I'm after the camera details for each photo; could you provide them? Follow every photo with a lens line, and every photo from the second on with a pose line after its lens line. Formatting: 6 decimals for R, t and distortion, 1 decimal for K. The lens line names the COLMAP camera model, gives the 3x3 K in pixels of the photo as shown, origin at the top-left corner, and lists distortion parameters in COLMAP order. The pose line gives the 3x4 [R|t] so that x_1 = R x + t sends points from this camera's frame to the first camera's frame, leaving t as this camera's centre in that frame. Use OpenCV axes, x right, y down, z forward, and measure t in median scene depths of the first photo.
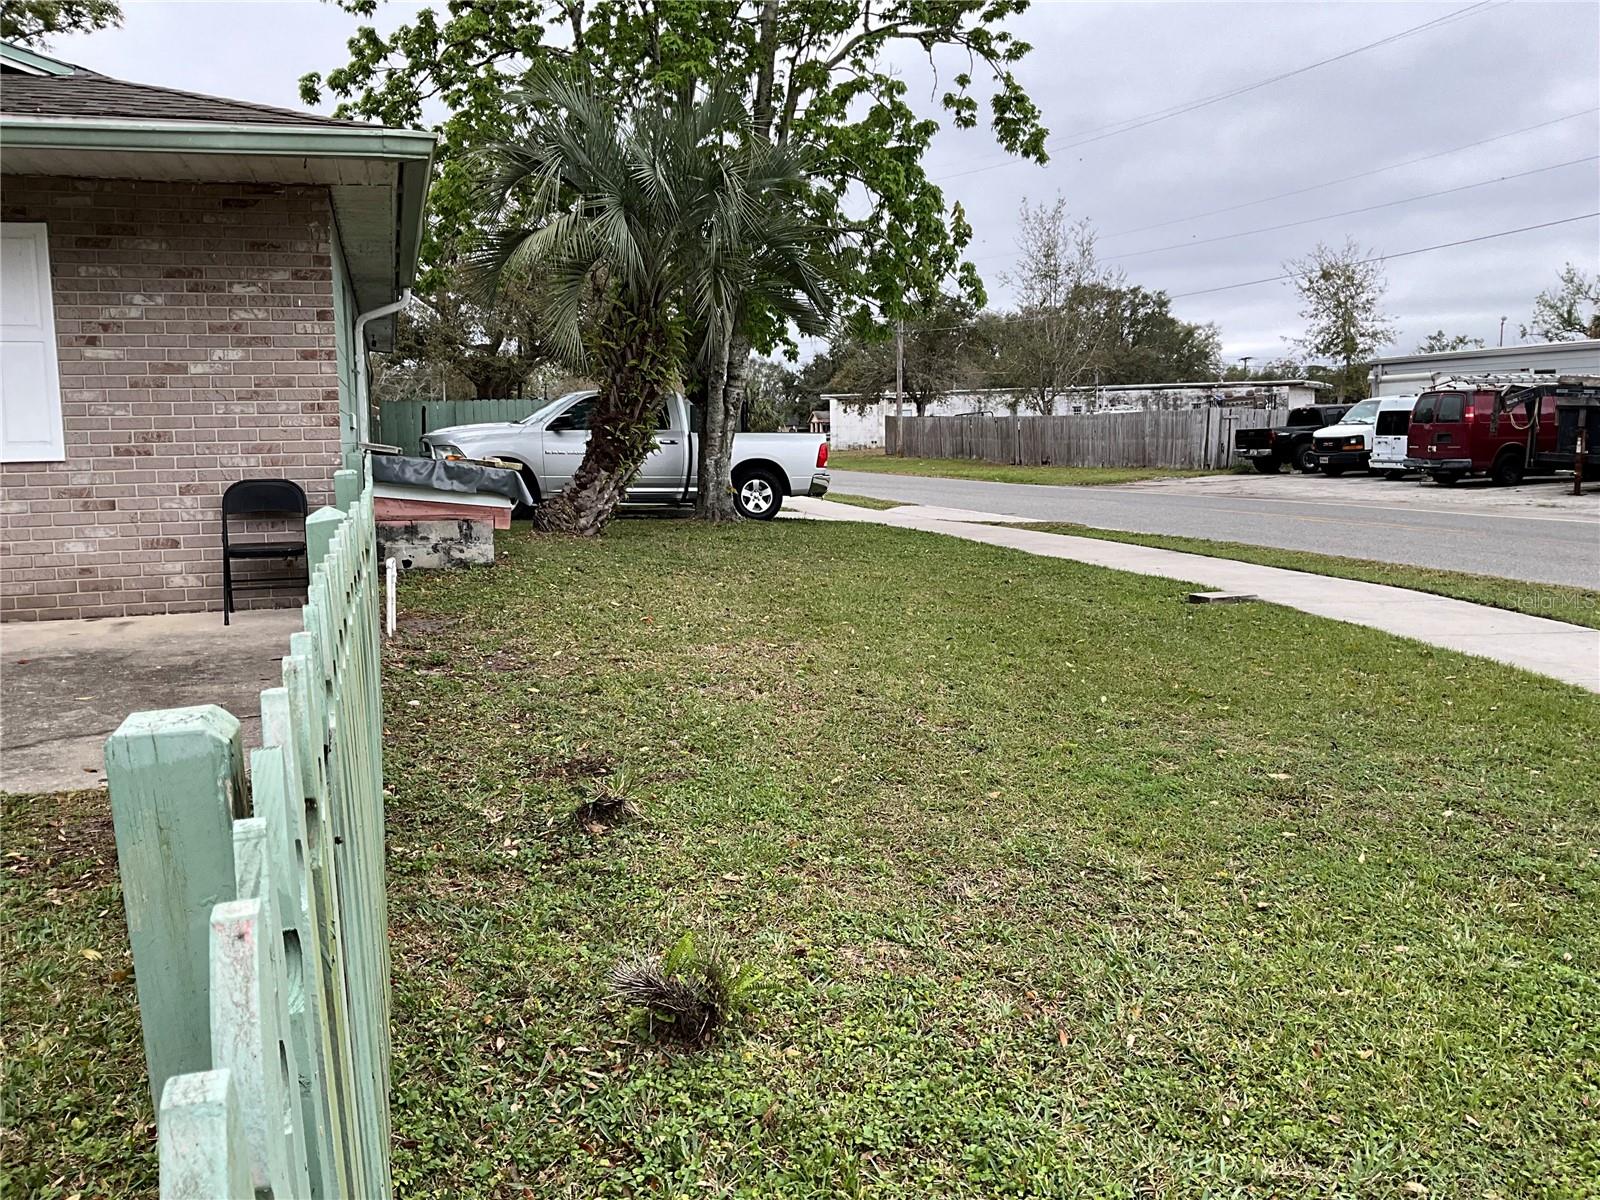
lens RADIAL K [[1336.4, 0, 800.0], [0, 1336.4, 600.0], [0, 0, 1]] dist [0.100977, -0.224246]
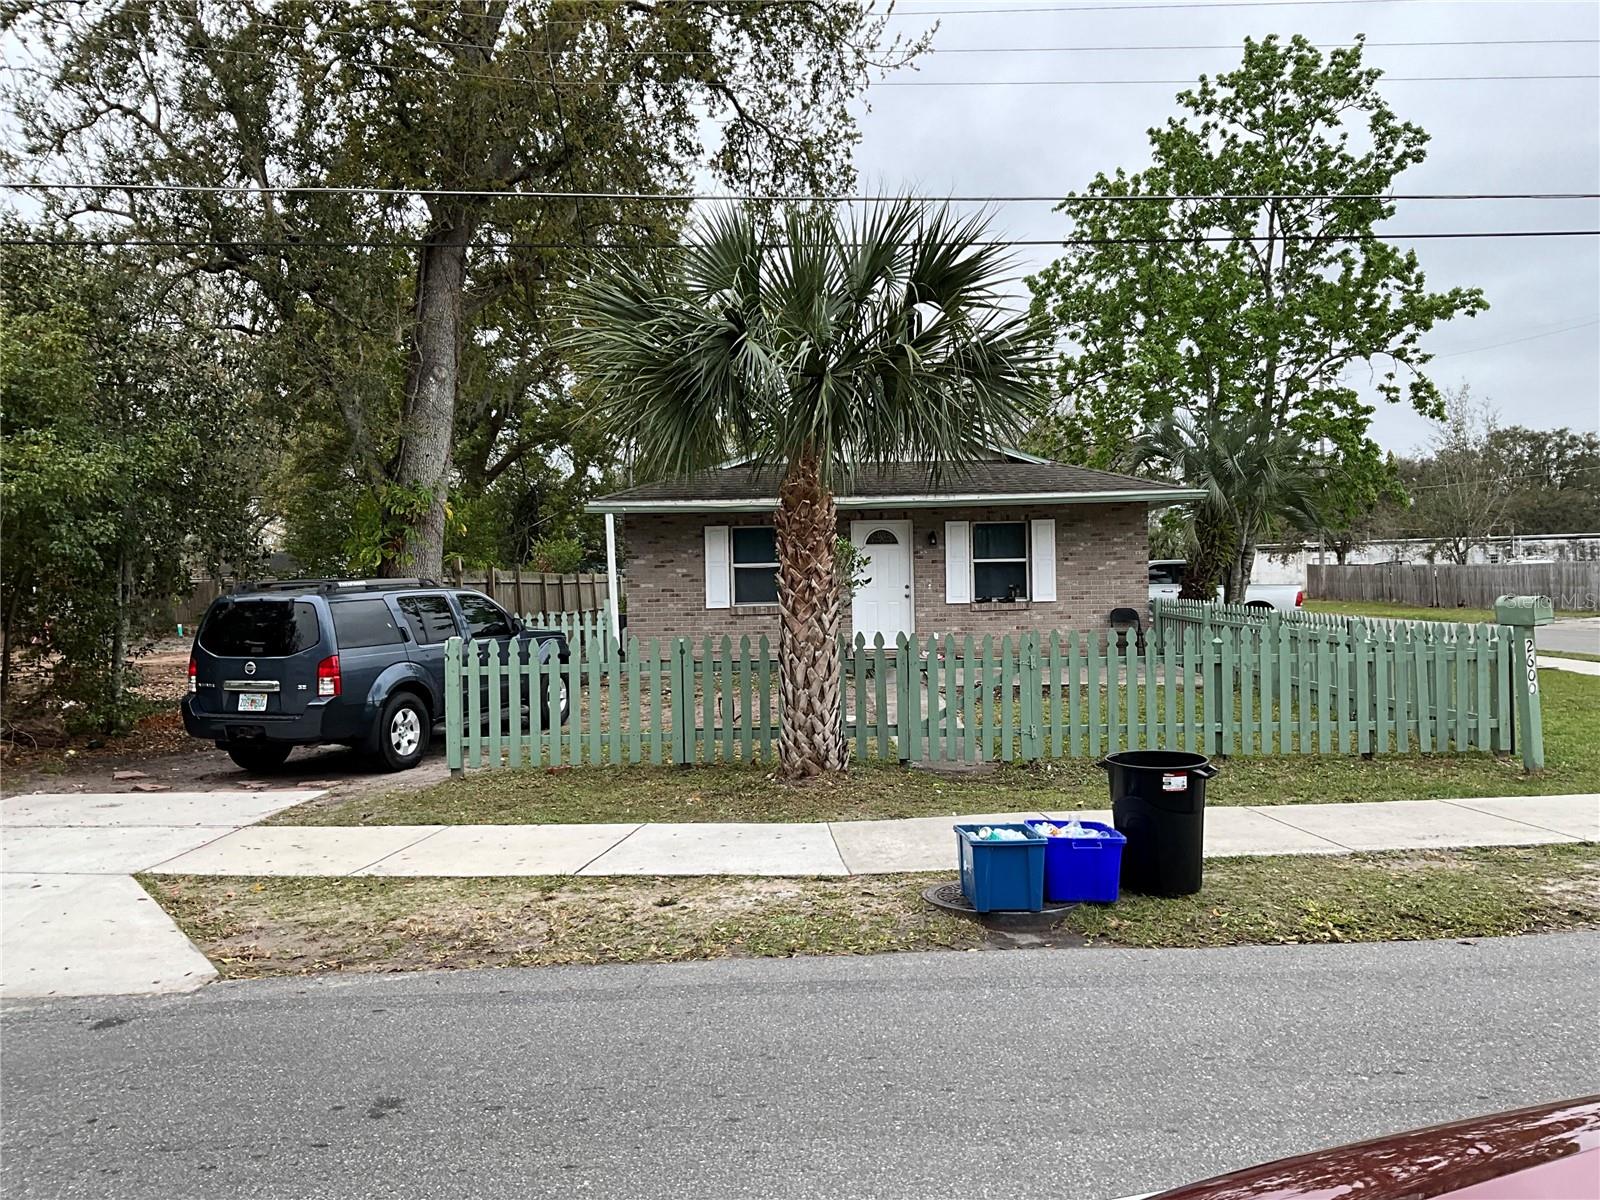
lens RADIAL K [[1336.4, 0, 800.0], [0, 1336.4, 600.0], [0, 0, 1]] dist [0.100977, -0.224246]
pose [[0.960677, 0.000473, -0.277669, -0.115224], [-0.029935, 0.994347, -0.101877, 0.081586], [0.276051, 0.106183, 0.955260, -0.760043]]
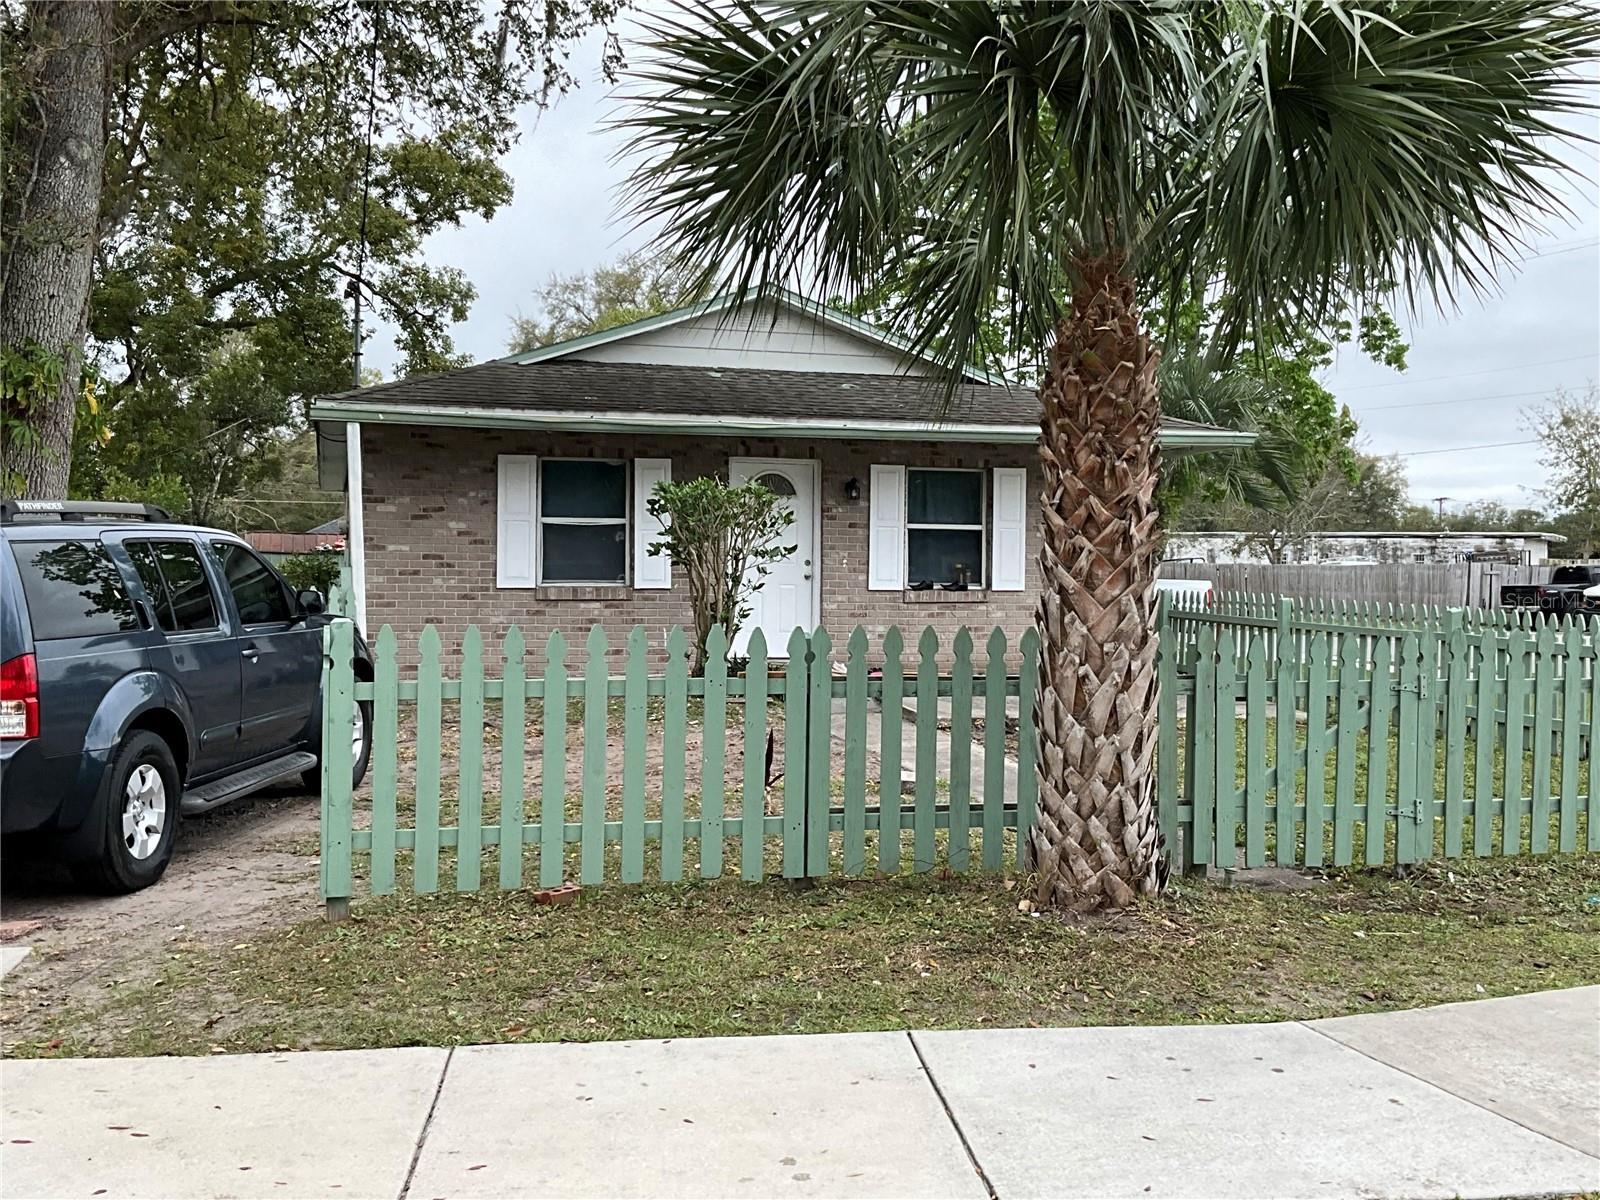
lens RADIAL K [[1720.3, 0, 800.0], [0, 1720.3, 600.0], [0, 0, 1]] dist [0.115924, -0.268389]
pose [[0.999387, 0.025083, -0.024439, -0.331908], [-0.027569, 0.993839, -0.107352, 0.073985], [0.021596, 0.107960, 0.993921, -0.584340]]
